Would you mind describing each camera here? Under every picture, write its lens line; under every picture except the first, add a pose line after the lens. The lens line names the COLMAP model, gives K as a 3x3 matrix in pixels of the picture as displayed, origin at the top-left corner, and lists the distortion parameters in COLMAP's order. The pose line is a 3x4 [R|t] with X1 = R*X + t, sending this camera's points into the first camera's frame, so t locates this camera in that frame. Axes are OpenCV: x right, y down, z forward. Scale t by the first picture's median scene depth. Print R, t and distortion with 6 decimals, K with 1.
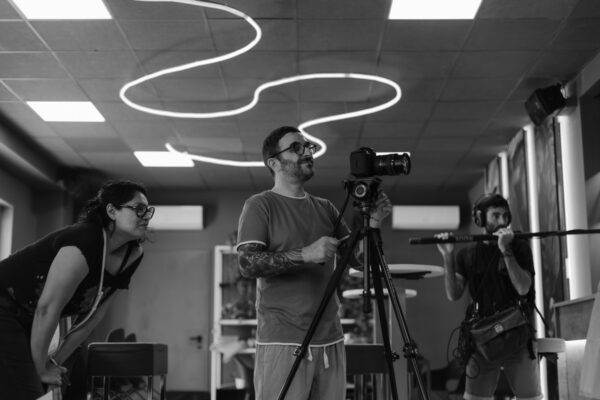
lens RADIAL K [[875.6, 0, 300.0], [0, 875.6, 200.0], [0, 0, 1]] dist [0.011681, 0.020287]
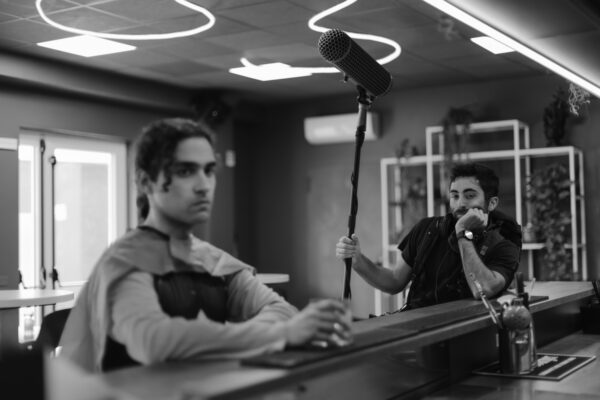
lens RADIAL K [[906.3, 0, 300.0], [0, 906.3, 200.0], [0, 0, 1]] dist [-0.002815, 0.021747]
pose [[0.866627, -0.037943, -0.497511, 0.337978], [0.114732, 0.985540, 0.124690, -0.032857], [0.485586, -0.165140, 0.858449, 0.255211]]
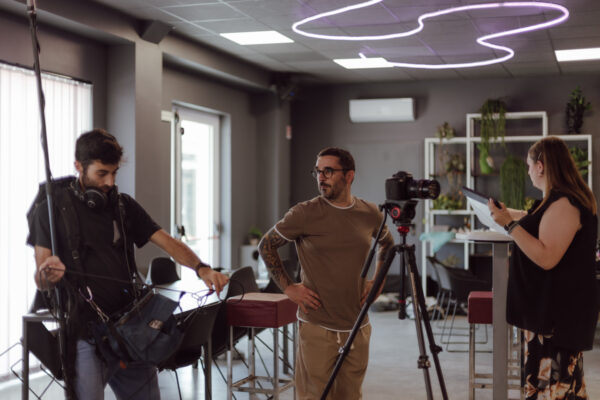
lens RADIAL K [[906.3, 0, 300.0], [0, 906.3, 200.0], [0, 0, 1]] dist [-0.002815, 0.021747]
pose [[0.950448, -0.001966, -0.310877, 0.115410], [0.059344, 0.982740, 0.175216, -0.087292], [0.305166, -0.184982, 0.934160, -0.052572]]
